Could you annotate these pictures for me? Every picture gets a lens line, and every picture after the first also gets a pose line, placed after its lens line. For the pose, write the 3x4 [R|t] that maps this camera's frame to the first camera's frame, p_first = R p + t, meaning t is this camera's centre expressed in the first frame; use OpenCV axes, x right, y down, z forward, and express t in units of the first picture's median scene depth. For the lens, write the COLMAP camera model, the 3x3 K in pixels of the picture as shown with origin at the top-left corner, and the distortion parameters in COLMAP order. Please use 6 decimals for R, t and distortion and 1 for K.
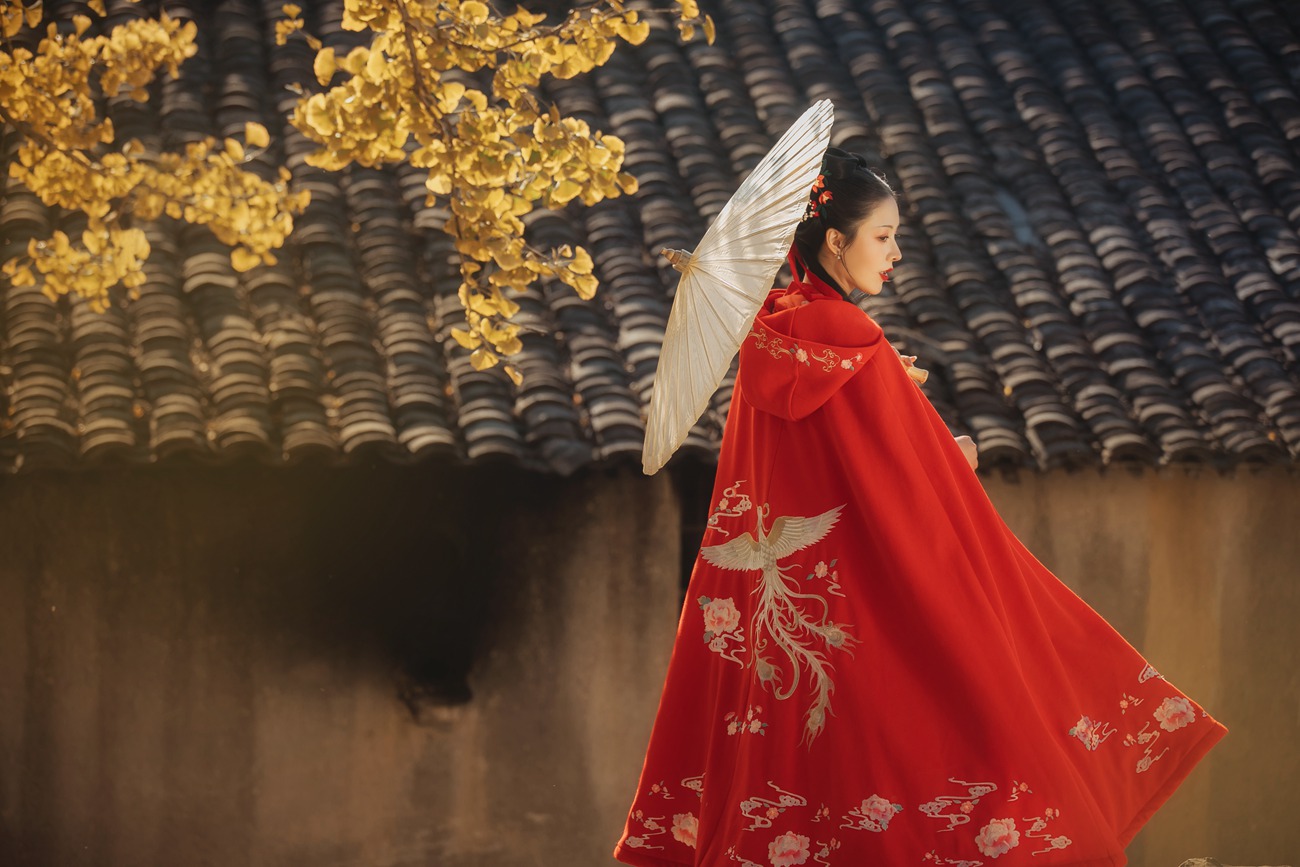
lens RADIAL K [[3726.6, 0, 650.0], [0, 3726.6, 433.5], [0, 0, 1]] dist [-0.011458, -1.103169]
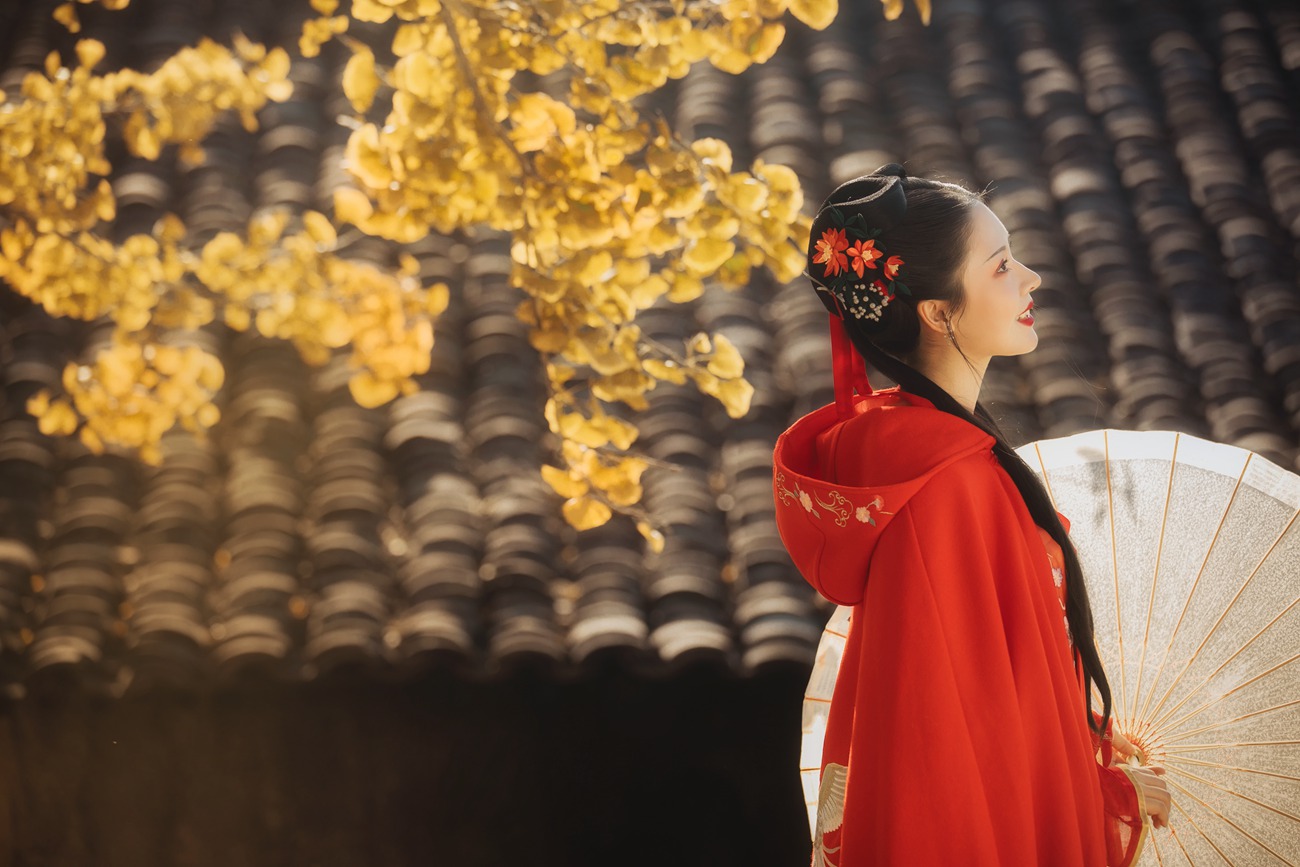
lens RADIAL K [[3947.1, 0, 650.0], [0, 3947.1, 433.5], [0, 0, 1]] dist [-0.085106, -0.300311]
pose [[0.984599, -0.024153, -0.173154, 0.067294], [0.014894, 0.998399, -0.054570, 0.003209], [0.174195, 0.051150, 0.983382, 0.248438]]
